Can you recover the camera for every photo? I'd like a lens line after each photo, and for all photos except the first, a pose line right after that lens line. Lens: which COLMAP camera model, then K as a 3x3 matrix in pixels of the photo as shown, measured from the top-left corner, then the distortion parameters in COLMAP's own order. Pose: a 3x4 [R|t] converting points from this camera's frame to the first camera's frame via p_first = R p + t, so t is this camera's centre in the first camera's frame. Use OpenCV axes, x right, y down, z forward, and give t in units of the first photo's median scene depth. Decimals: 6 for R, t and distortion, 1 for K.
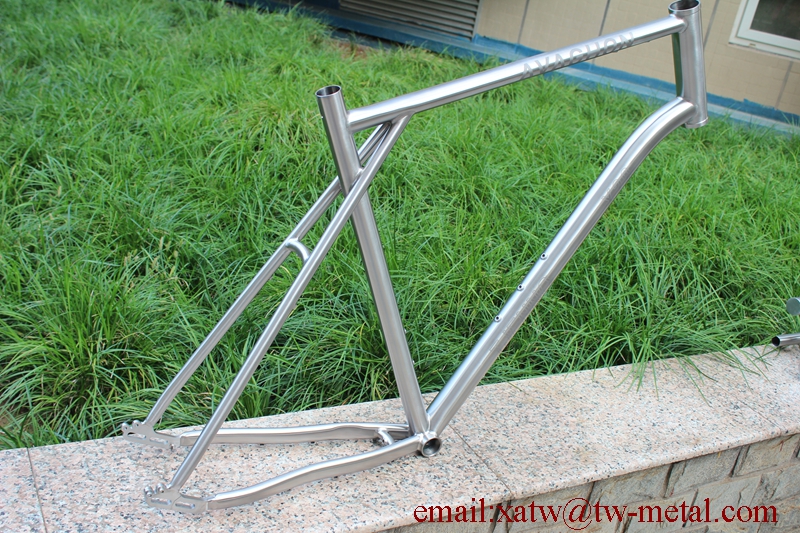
lens RADIAL K [[900.2, 0, 400.1], [0, 900.2, 226.0], [0, 0, 1]] dist [-0.109183, 0.210840]
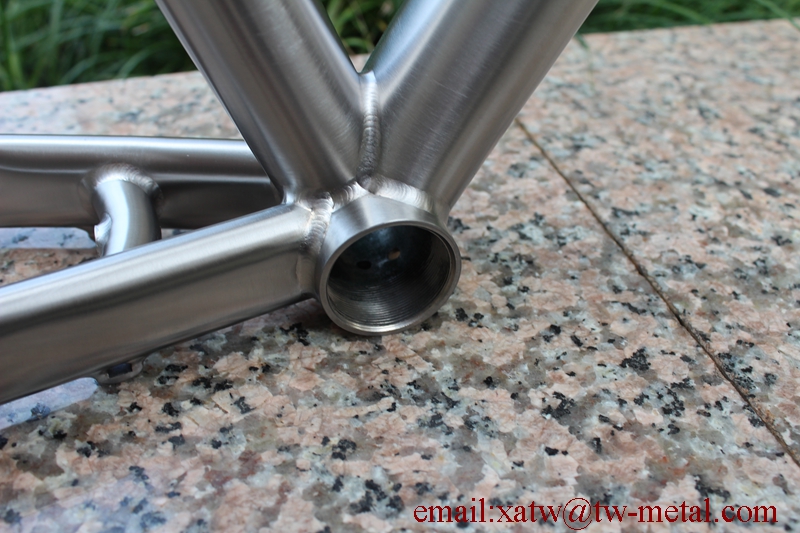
lens RADIAL K [[900.2, 0, 400.1], [0, 900.2, 226.0], [0, 0, 1]] dist [-0.109183, 0.210840]
pose [[0.975464, 0.020532, -0.219199, 0.071540], [0.036433, 0.966859, 0.252696, 0.195777], [0.217123, -0.254482, 0.942389, 0.845288]]
